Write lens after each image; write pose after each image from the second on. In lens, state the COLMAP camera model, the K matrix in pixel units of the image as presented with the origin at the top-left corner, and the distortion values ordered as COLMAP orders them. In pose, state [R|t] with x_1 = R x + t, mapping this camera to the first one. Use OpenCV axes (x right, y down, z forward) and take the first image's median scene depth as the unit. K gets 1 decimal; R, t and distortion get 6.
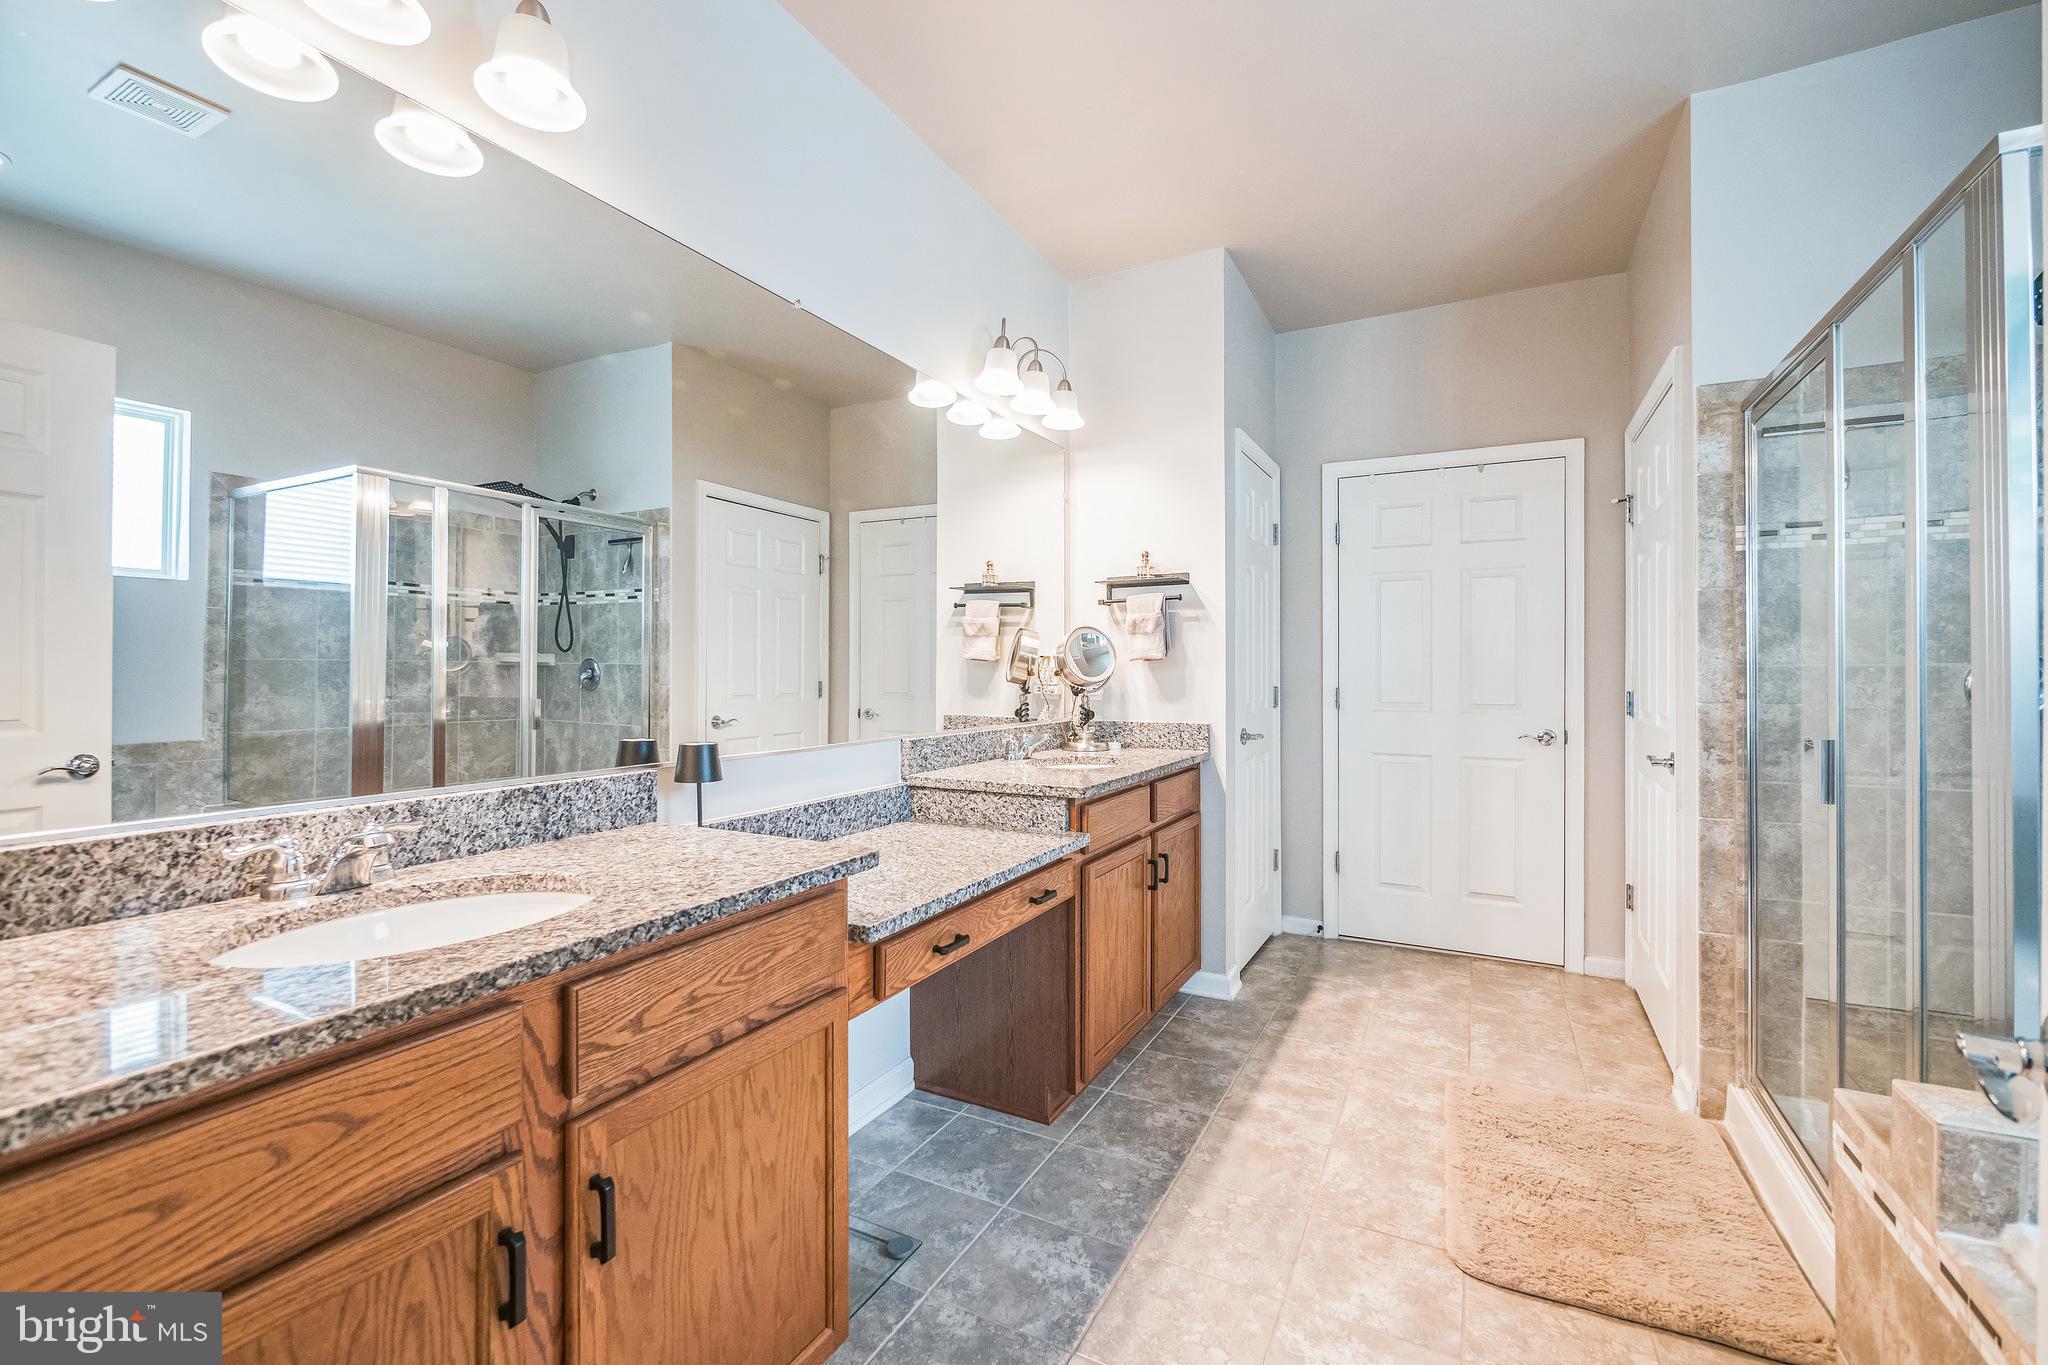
lens RADIAL K [[873.3, 0, 1027.3], [0, 873.3, 671.4], [0, 0, 1]] dist [-0.014618, 0.003121]
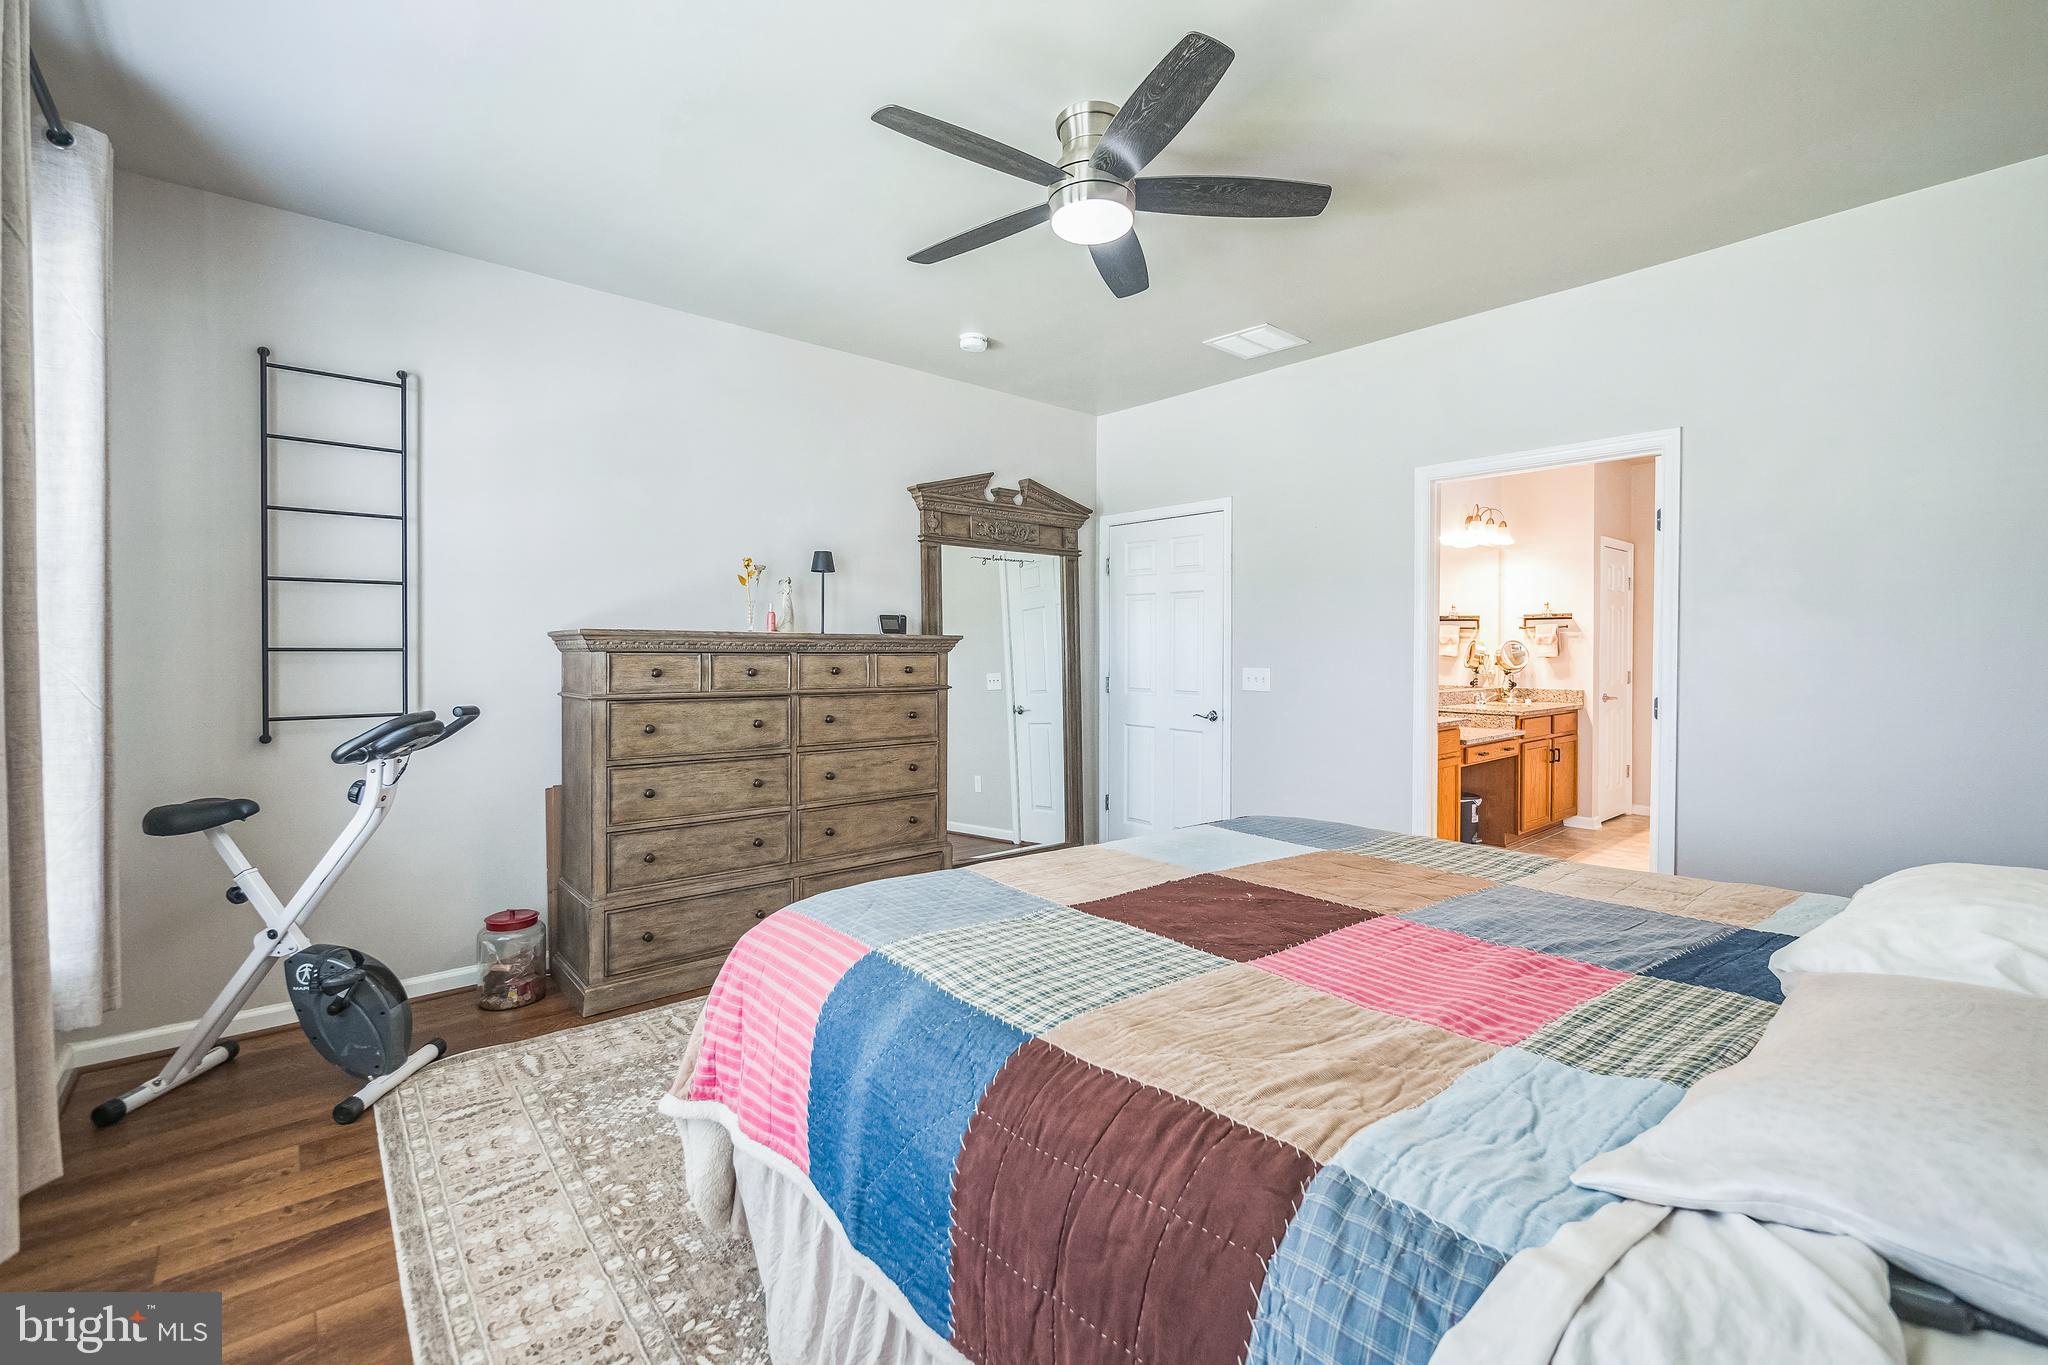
lens RADIAL K [[873.3, 0, 1012.7], [0, 873.3, 653.9], [0, 0, 1]] dist [-0.014618, 0.003121]
pose [[0.926949, 0.006197, -0.375136, -0.247016], [-0.004468, 0.999975, 0.005479, -0.026038], [0.375161, -0.003402, 0.926954, -1.278200]]
